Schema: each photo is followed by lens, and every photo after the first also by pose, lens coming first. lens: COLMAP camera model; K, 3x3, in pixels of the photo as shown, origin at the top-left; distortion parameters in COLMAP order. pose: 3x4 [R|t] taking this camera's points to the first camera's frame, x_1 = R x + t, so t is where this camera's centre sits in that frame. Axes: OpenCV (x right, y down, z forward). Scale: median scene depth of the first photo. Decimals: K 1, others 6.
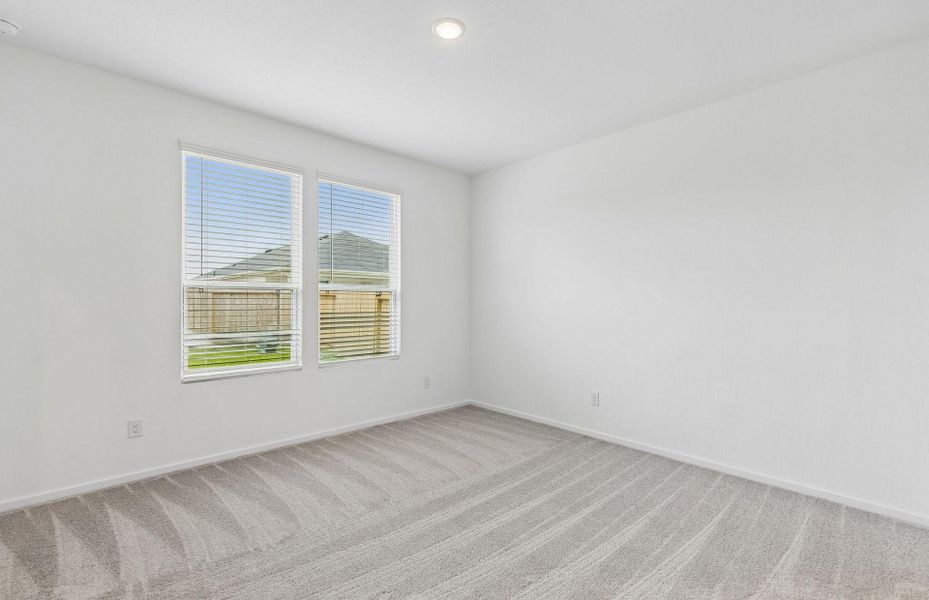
lens RADIAL K [[417.1, 0, 461.0], [0, 417.1, 302.7], [0, 0, 1]] dist [0.003122, 0.000384]
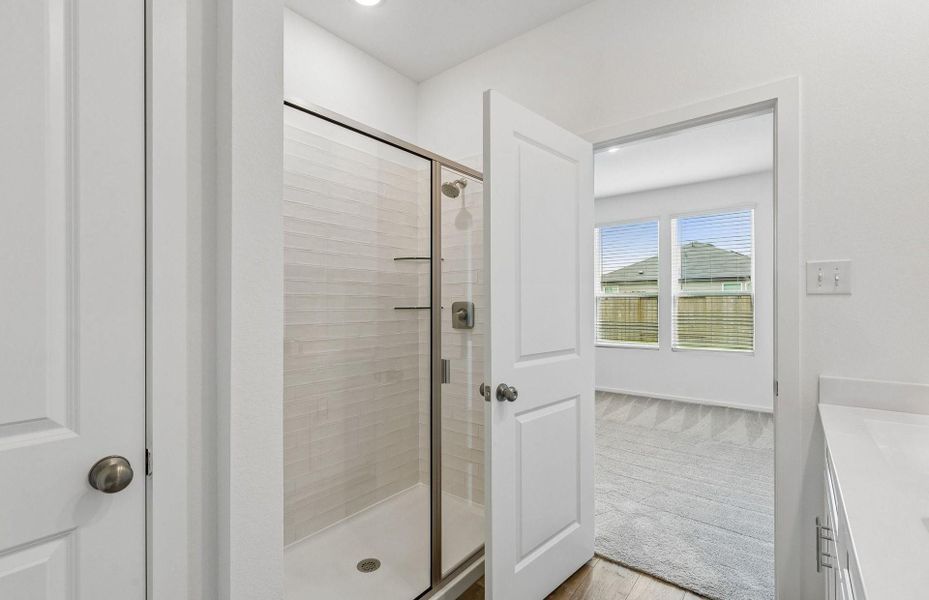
lens RADIAL K [[417.1, 0, 461.0], [0, 417.1, 302.7], [0, 0, 1]] dist [0.003122, 0.000384]
pose [[0.154537, 0.004524, -0.987977, 1.007573], [0.013727, 0.999883, 0.006726, -0.029753], [0.987892, -0.014601, 0.154457, 0.058365]]
